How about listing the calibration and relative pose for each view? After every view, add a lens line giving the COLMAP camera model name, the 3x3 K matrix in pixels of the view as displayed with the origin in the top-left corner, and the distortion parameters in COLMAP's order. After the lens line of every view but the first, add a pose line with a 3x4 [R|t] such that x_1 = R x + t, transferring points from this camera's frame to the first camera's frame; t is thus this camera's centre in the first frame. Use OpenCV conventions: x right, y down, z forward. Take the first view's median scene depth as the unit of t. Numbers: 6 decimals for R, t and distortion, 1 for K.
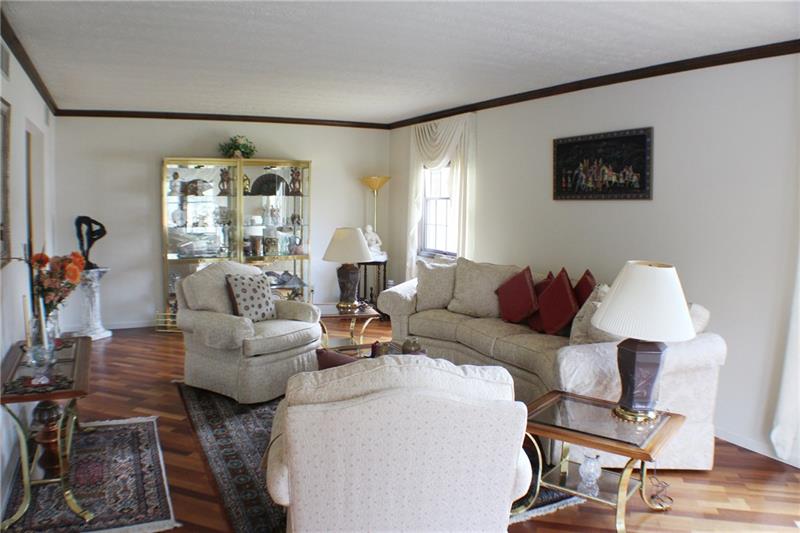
lens RADIAL K [[601.6, 0, 397.7], [0, 601.6, 265.4], [0, 0, 1]] dist [-0.225067, 0.126600]
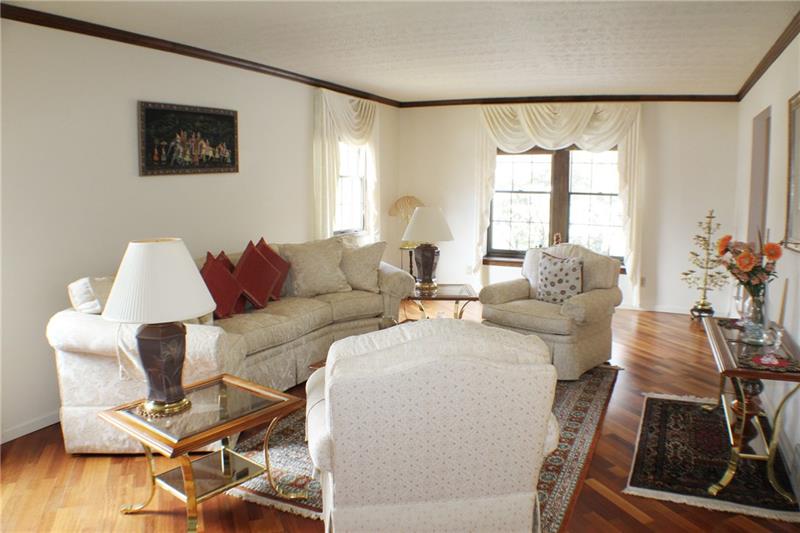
lens RADIAL K [[601.6, 0, 397.7], [0, 601.6, 265.4], [0, 0, 1]] dist [-0.225067, 0.126600]
pose [[-0.625194, -0.125329, 0.770341, -0.654921], [0.076849, 0.972341, 0.220562, -0.156300], [-0.776676, 0.197094, -0.598271, 1.380931]]
